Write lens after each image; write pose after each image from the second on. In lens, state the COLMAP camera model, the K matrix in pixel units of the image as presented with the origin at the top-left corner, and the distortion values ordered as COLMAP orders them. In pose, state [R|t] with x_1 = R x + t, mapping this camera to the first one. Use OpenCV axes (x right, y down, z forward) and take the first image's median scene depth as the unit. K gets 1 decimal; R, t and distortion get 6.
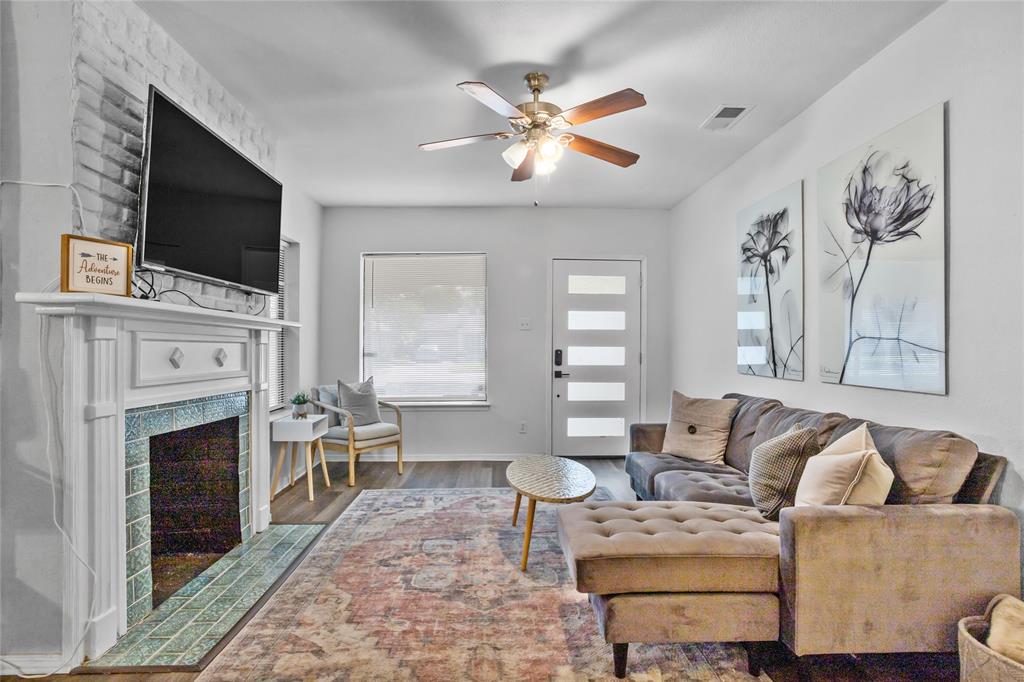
lens RADIAL K [[522.2, 0, 510.6], [0, 522.2, 346.6], [0, 0, 1]] dist [-0.053133, 0.037687]
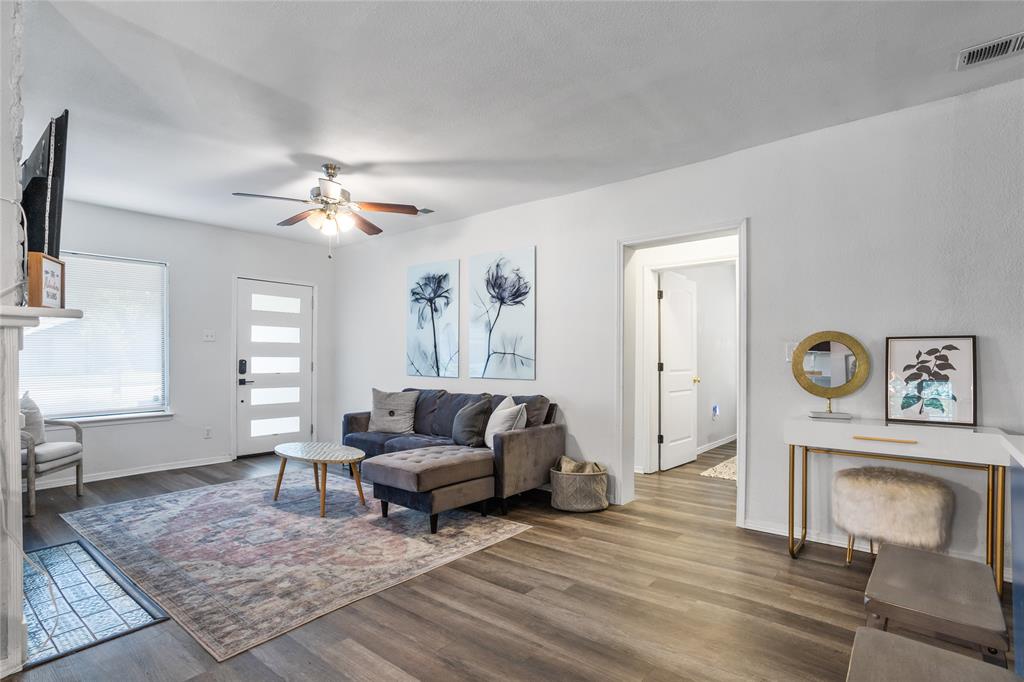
lens RADIAL K [[514.0, 0, 514.2], [0, 514.0, 367.9], [0, 0, 1]] dist [-0.000474, 0.000331]
pose [[0.664061, -0.015779, 0.747512, -0.591246], [-0.001398, 0.999749, 0.022345, -0.003358], [-0.747677, -0.015883, 0.663872, -0.273723]]
